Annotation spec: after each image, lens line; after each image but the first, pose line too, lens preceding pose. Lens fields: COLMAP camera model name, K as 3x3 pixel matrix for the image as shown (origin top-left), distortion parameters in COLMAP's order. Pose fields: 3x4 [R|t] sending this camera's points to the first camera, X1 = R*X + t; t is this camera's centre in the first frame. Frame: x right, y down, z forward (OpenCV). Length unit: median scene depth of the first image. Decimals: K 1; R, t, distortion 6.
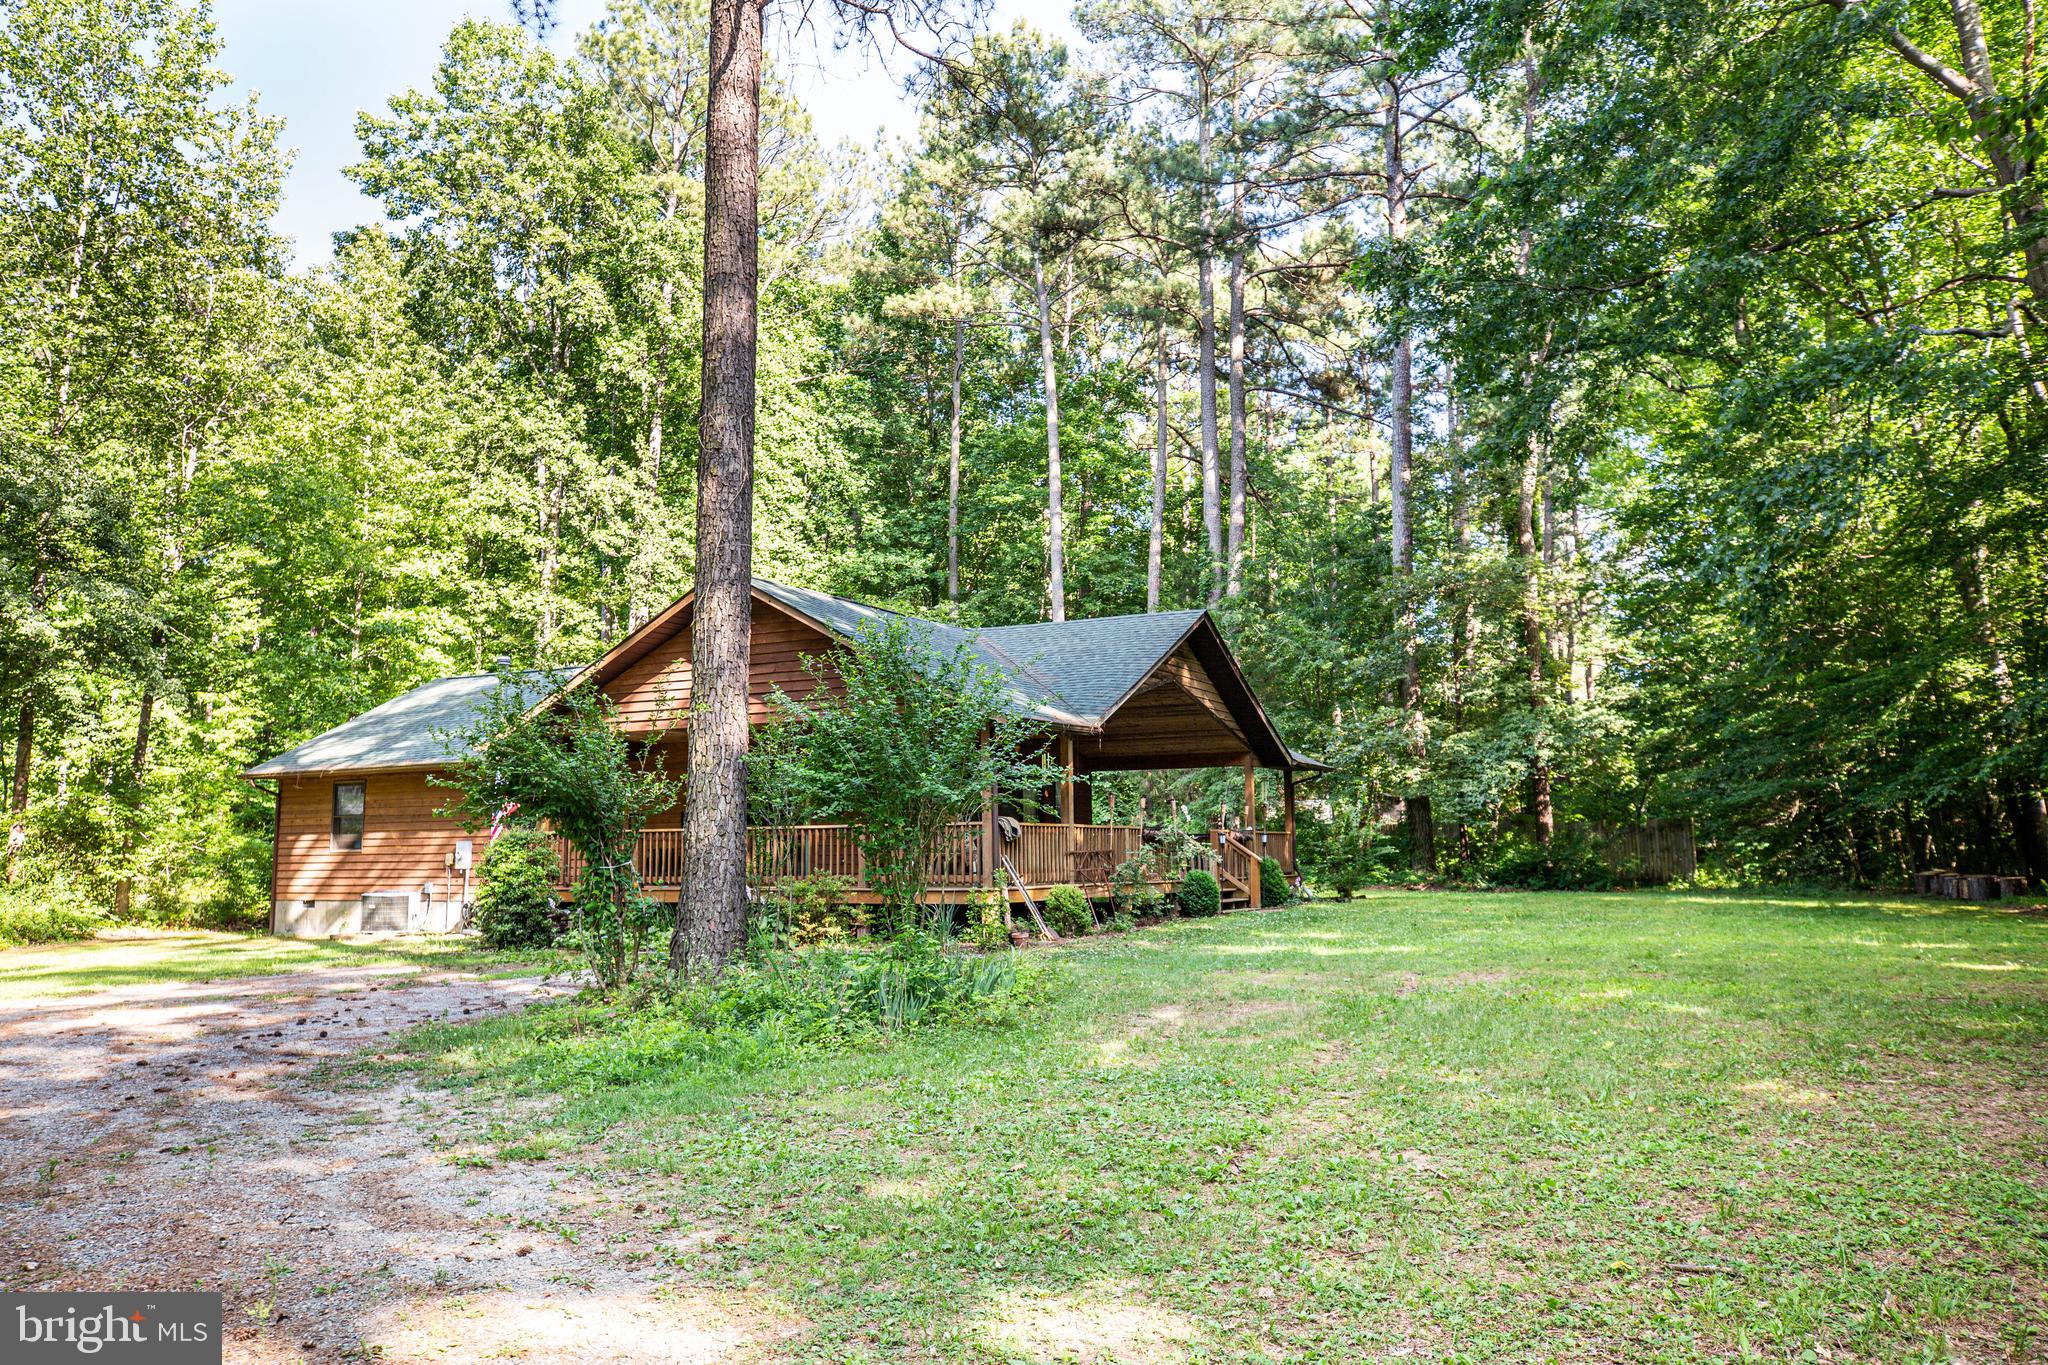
lens RADIAL K [[1602.9, 0, 1035.2], [0, 1602.9, 683.6], [0, 0, 1]] dist [0.020460, 0.000856]
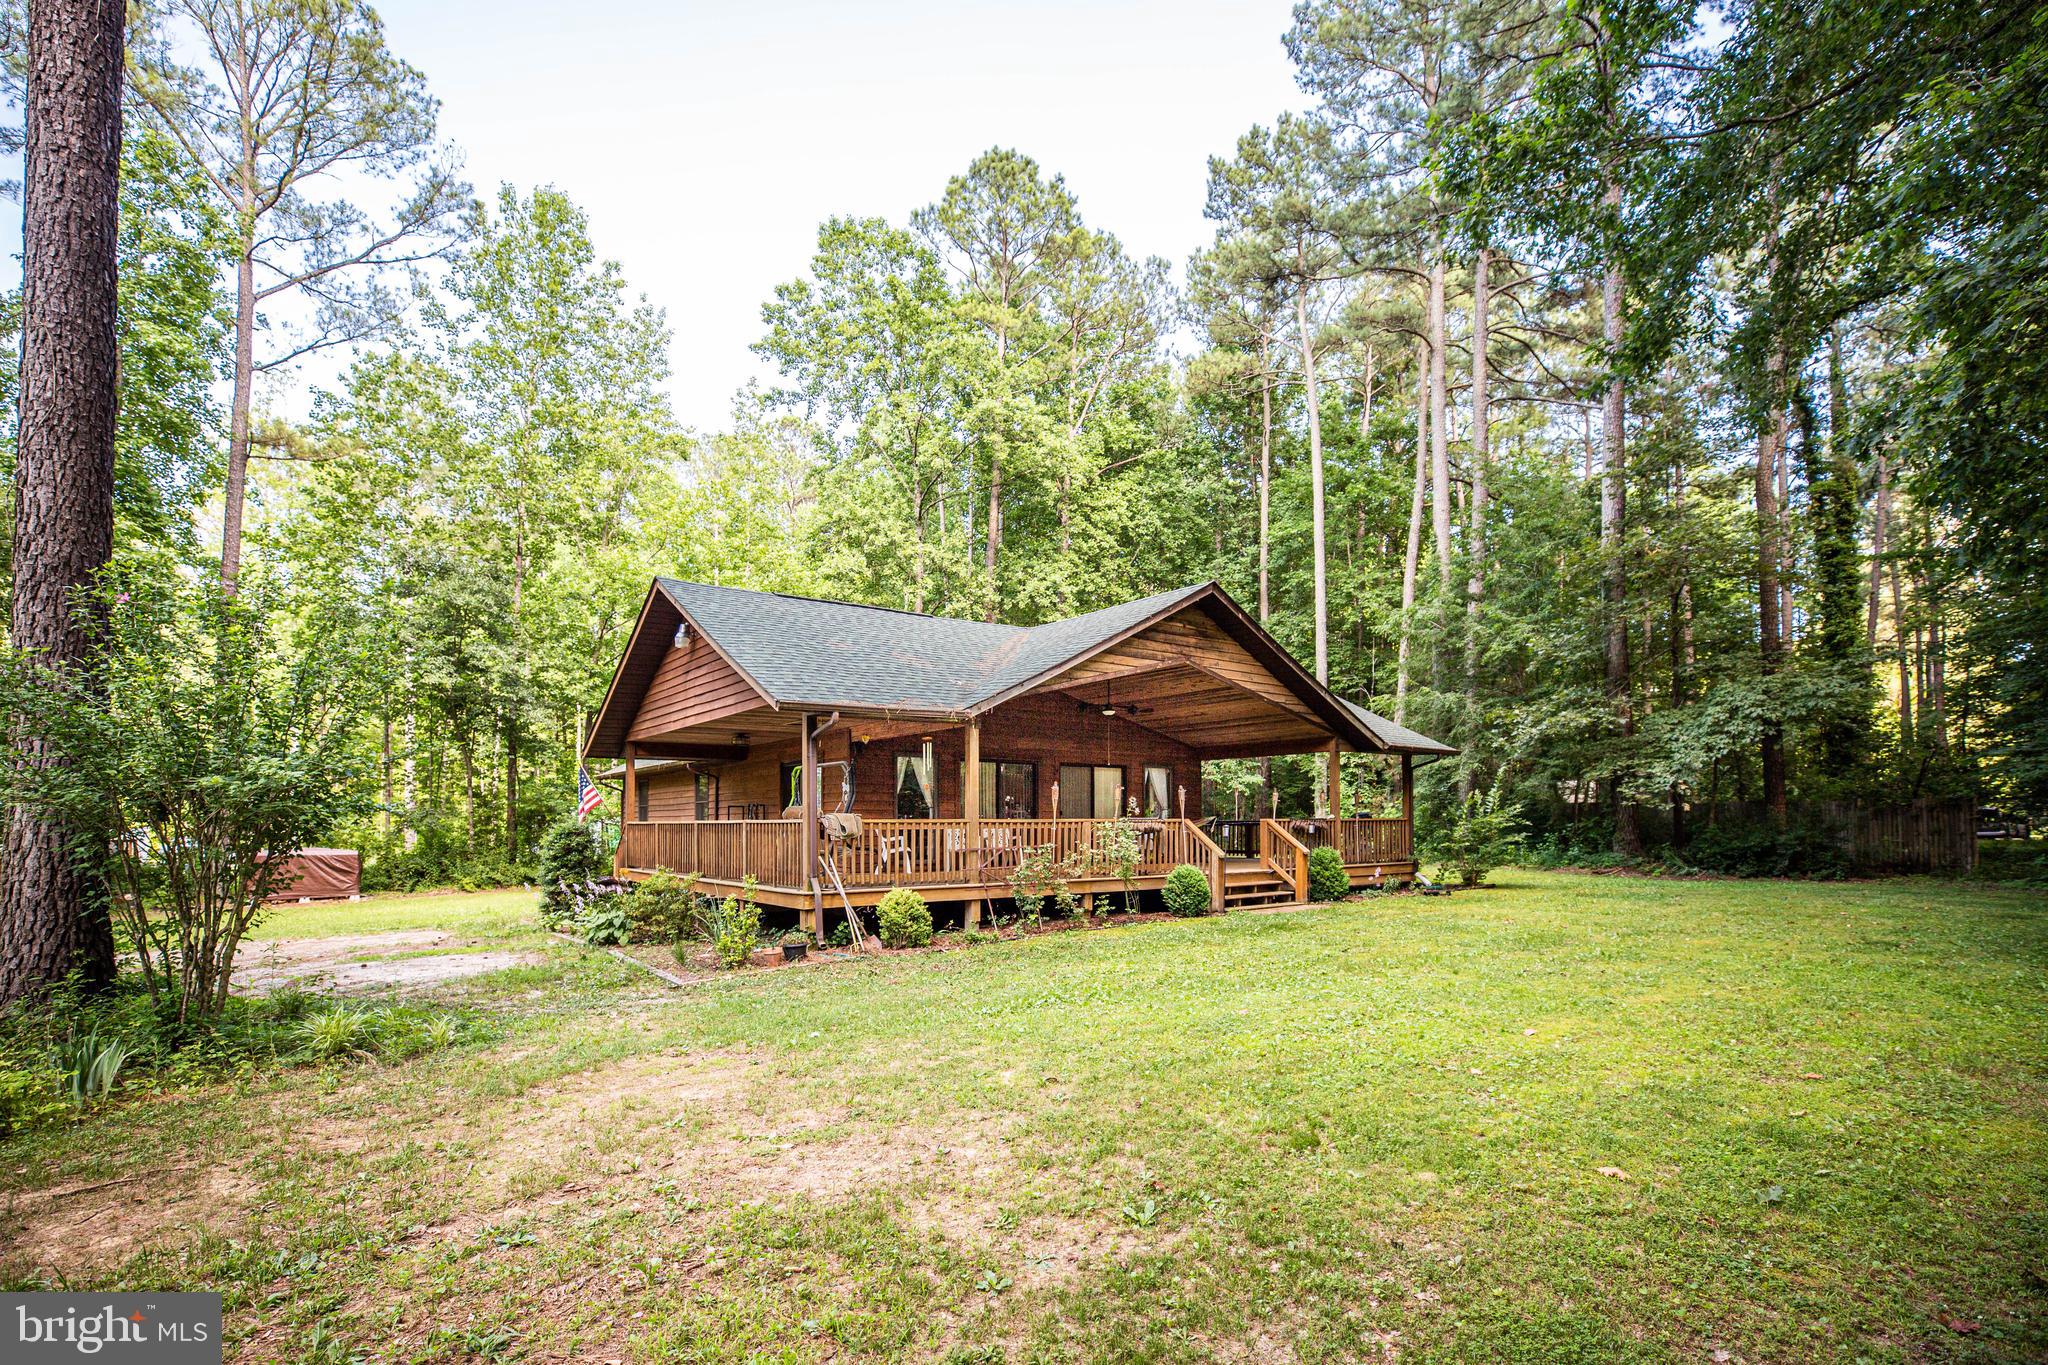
lens RADIAL K [[957.8, 0, 1083.5], [0, 957.8, 816.4], [0, 0, 1]] dist [-0.032331, 0.000406]
pose [[0.897379, 0.003480, -0.441247, 0.226137], [0.043640, 0.994367, 0.096594, 0.026404], [0.439098, -0.105937, 0.892172, 0.385692]]
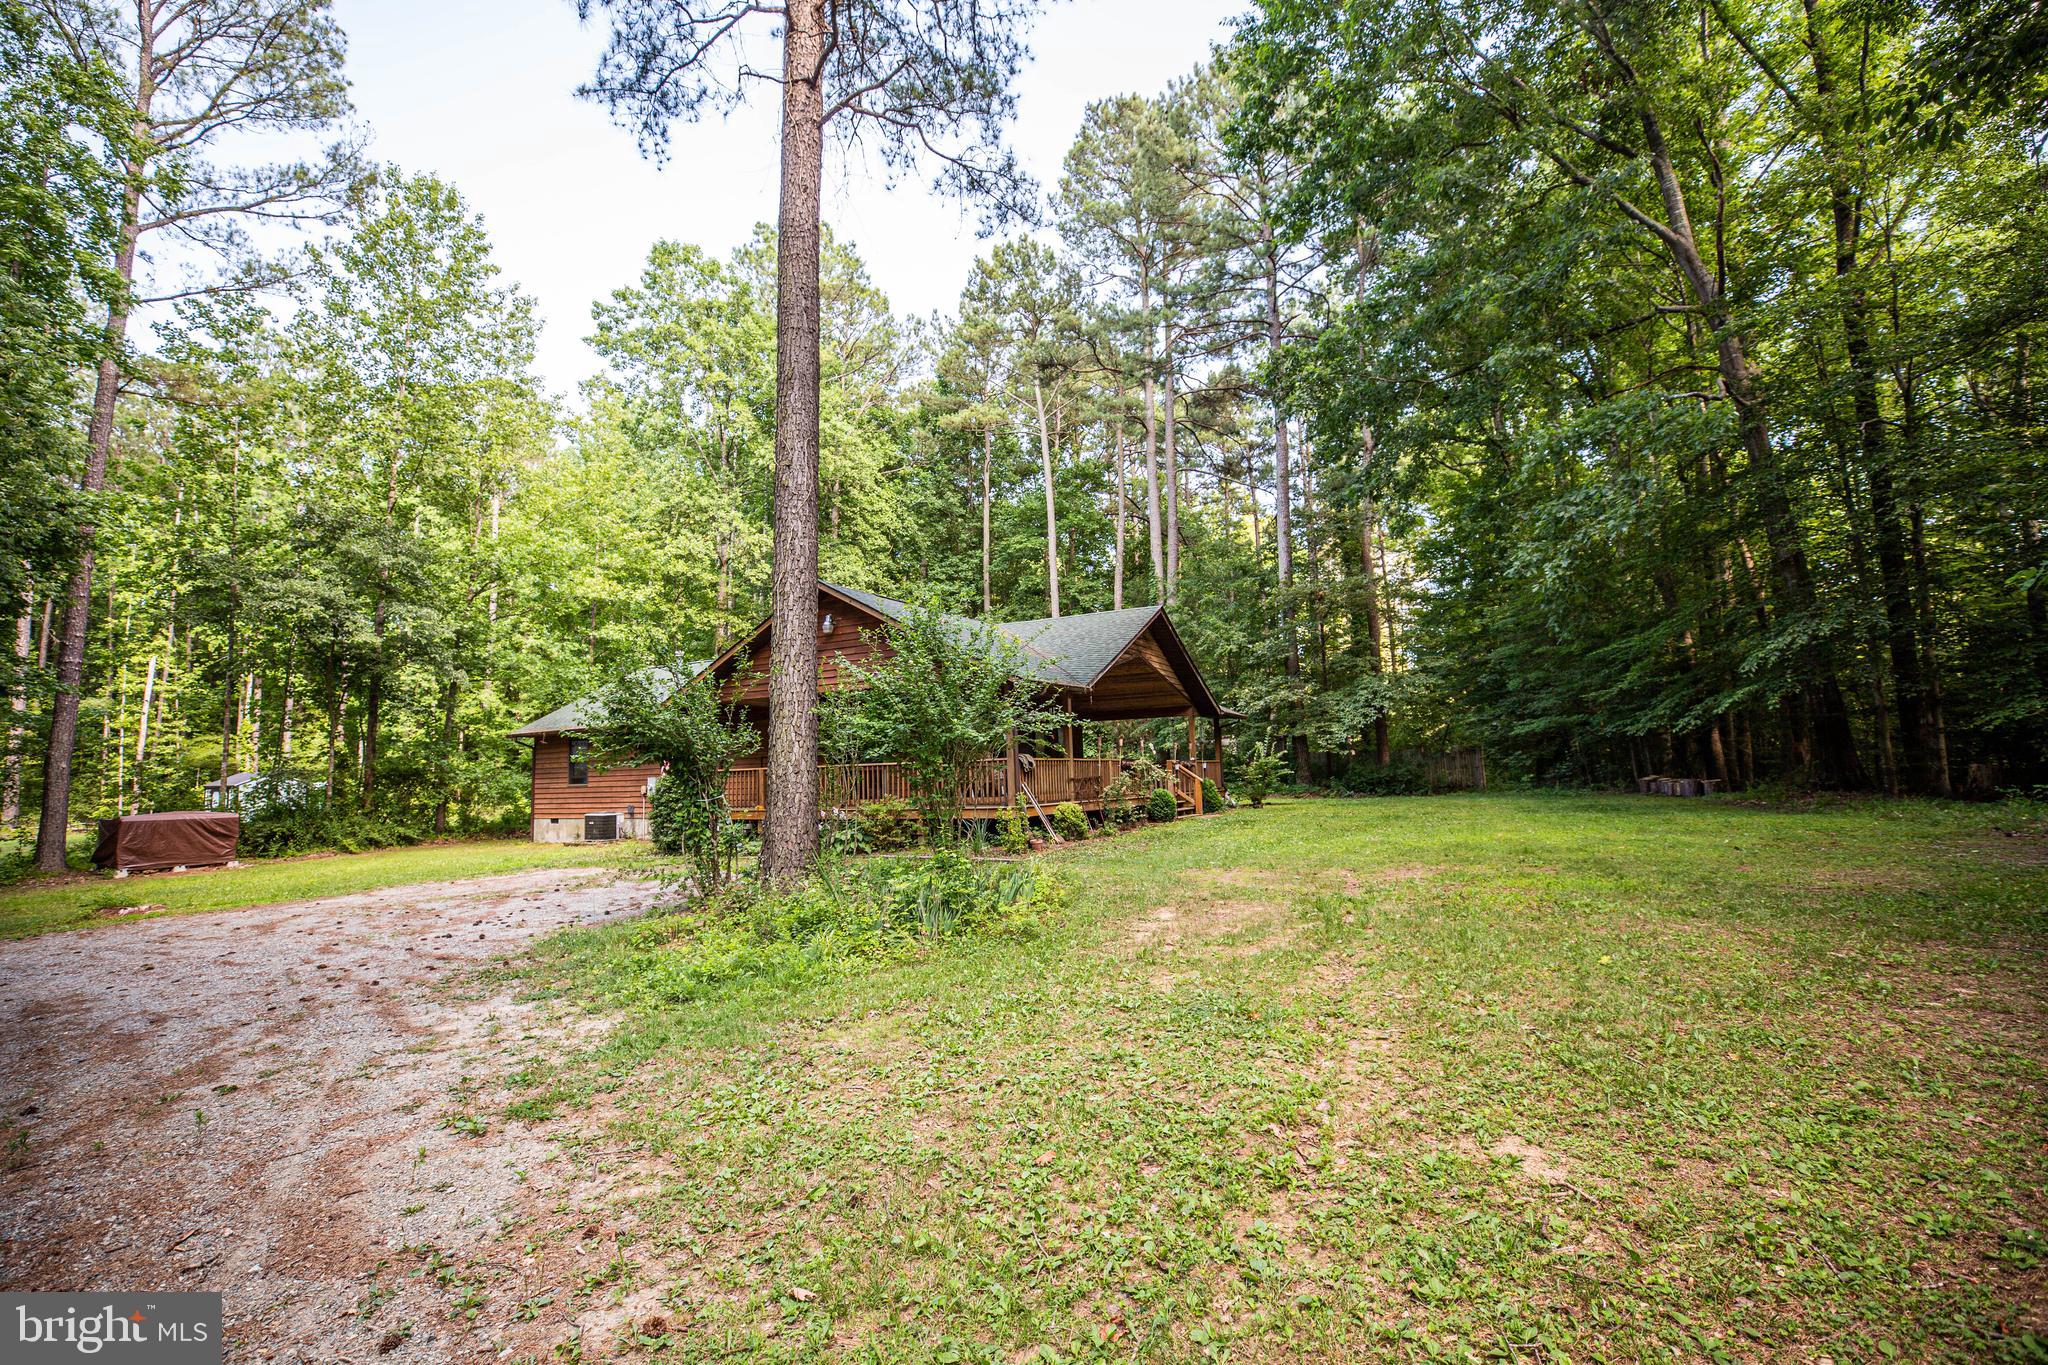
lens RADIAL K [[957.8, 0, 1030.9], [0, 957.8, 673.8], [0, 0, 1]] dist [-0.032331, 0.000406]
pose [[0.999749, -0.020106, -0.009891, -0.001979], [0.020097, 0.999798, -0.000950, 0.010129], [0.009908, 0.000751, 0.999951, 0.119586]]
